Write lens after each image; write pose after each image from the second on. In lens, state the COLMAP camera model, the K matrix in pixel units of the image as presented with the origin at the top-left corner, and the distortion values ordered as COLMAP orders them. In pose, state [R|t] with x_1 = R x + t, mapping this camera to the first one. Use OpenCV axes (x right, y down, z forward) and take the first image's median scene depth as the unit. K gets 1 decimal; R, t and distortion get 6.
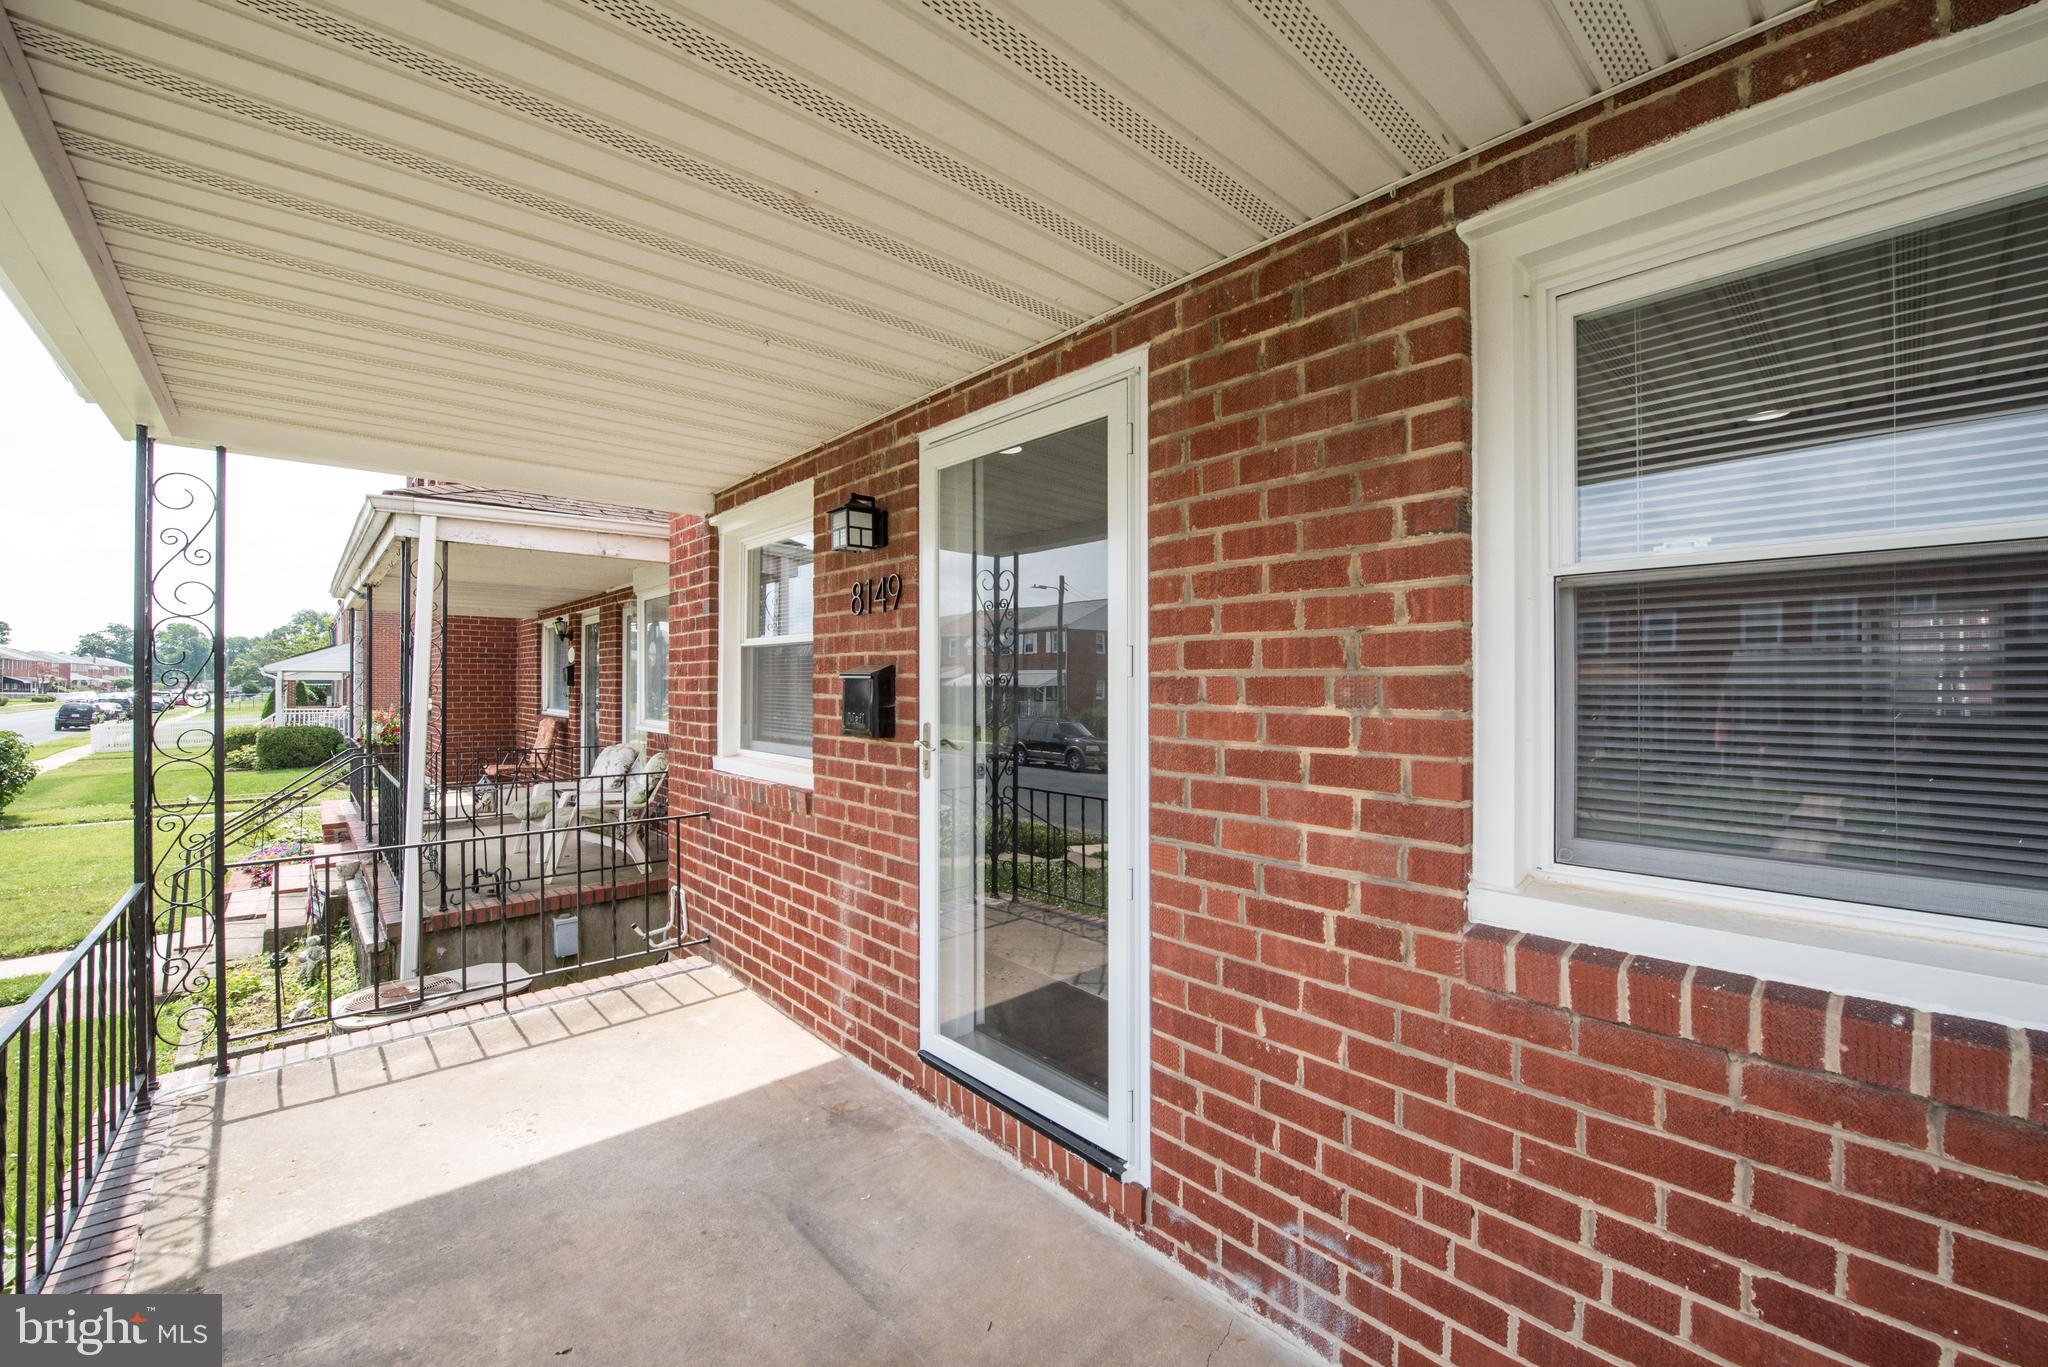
lens RADIAL K [[823.3, 0, 1017.9], [0, 823.3, 684.7], [0, 0, 1]] dist [-0.019680, -0.000534]
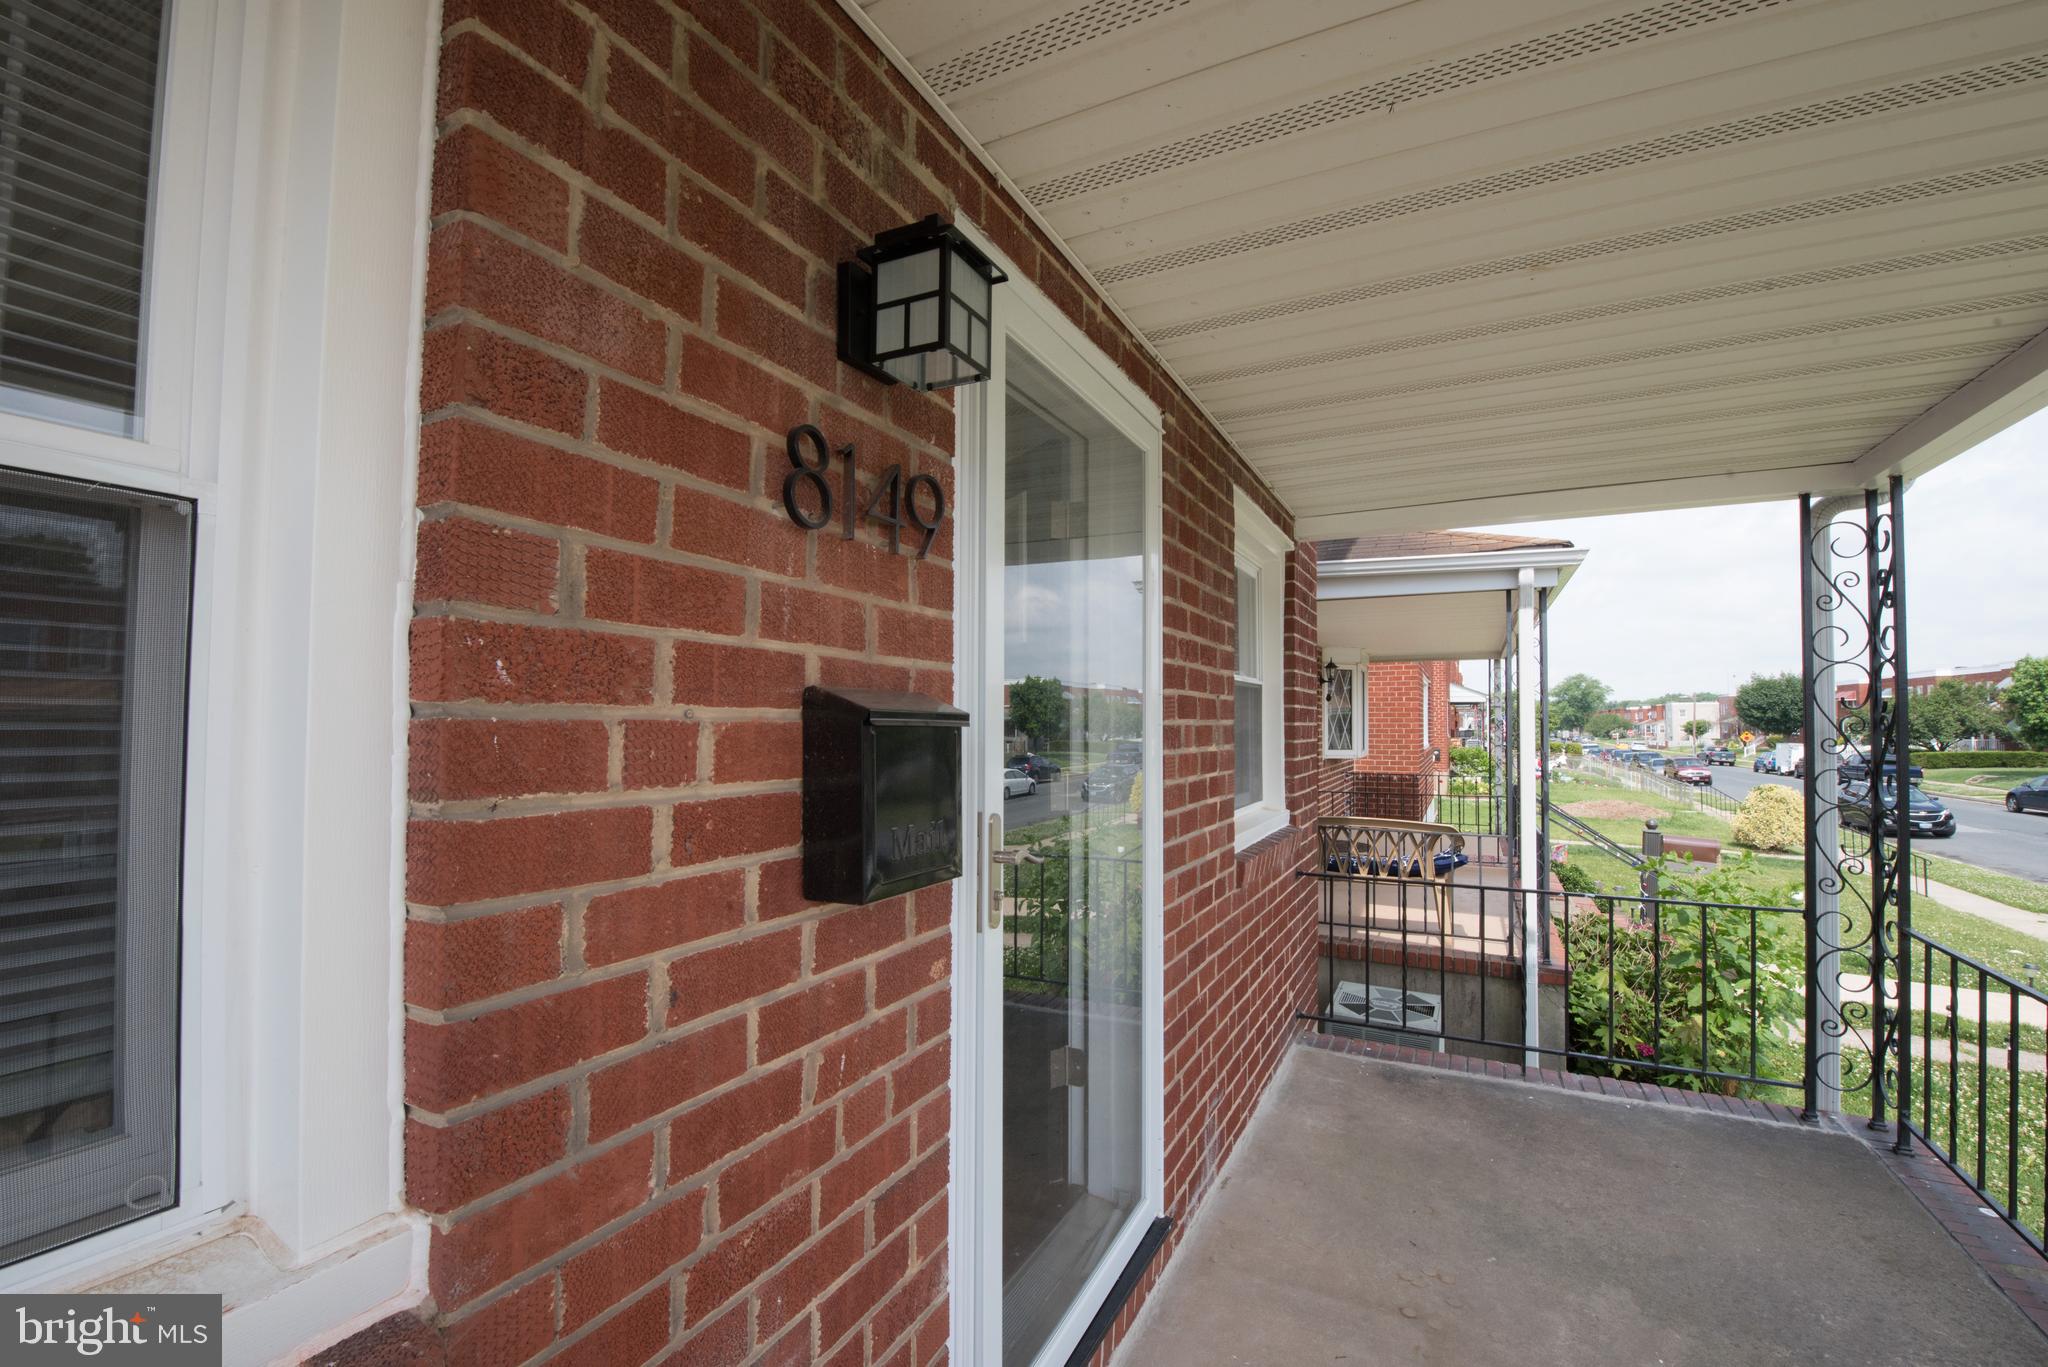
lens RADIAL K [[854.6, 0, 1028.8], [0, 854.6, 692.3], [0, 0, 1]] dist [-0.000771, -0.000162]
pose [[-0.352234, 0.030316, 0.935421, -0.862252], [-0.003627, 0.999424, -0.033756, -0.015311], [-0.935905, -0.015283, -0.351921, 1.664328]]
